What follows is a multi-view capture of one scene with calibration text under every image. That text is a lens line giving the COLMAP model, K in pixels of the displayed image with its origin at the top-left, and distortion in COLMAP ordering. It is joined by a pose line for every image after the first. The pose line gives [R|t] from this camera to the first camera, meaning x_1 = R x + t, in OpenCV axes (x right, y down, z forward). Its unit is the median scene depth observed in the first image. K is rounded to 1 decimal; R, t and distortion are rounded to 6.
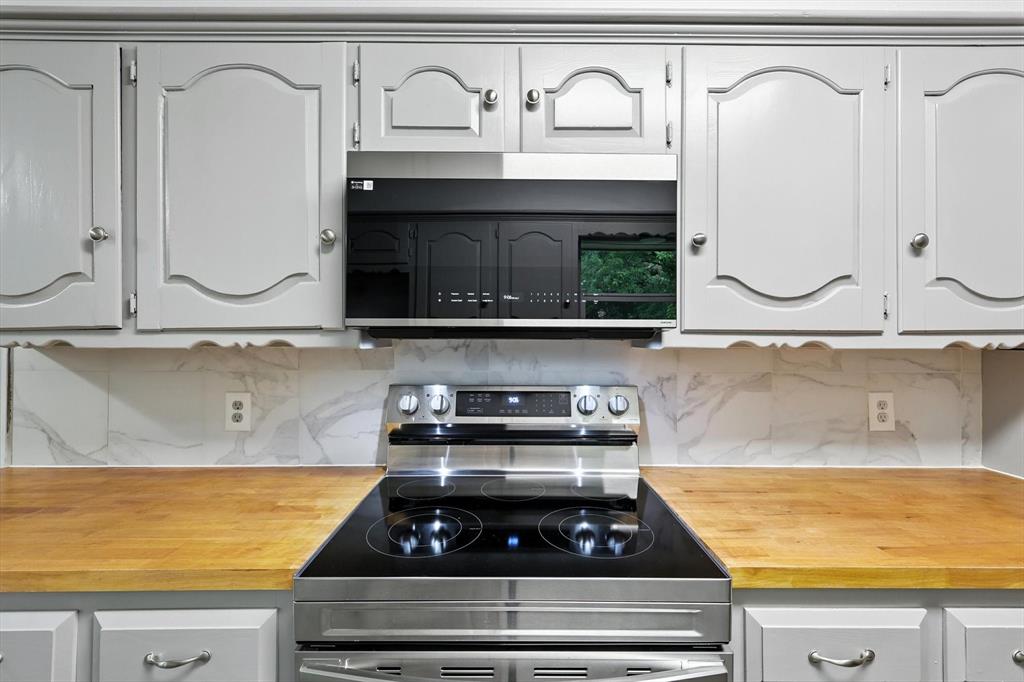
lens RADIAL K [[449.3, 0, 509.6], [0, 449.3, 337.5], [0, 0, 1]] dist [0.004251, -0.001574]
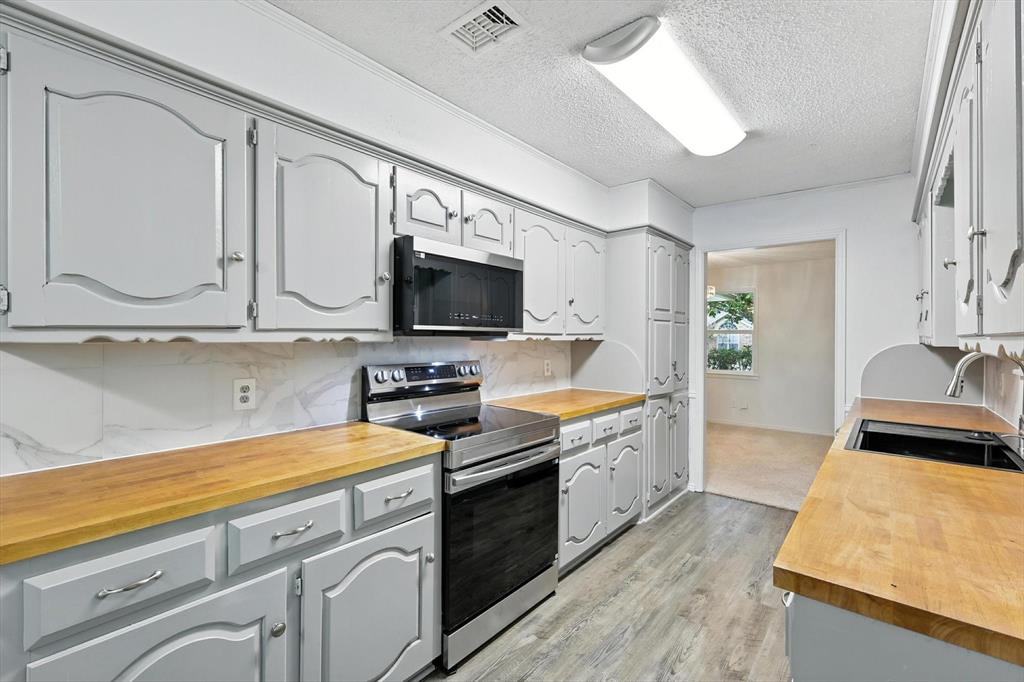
lens RADIAL K [[449.3, 0, 512.5], [0, 449.3, 341.6], [0, 0, 1]] dist [0.004251, -0.001574]
pose [[0.645720, -0.007164, 0.763541, -1.076675], [-0.002115, 0.999935, 0.011171, 0.003432], [-0.763572, -0.008829, 0.645663, -0.369564]]
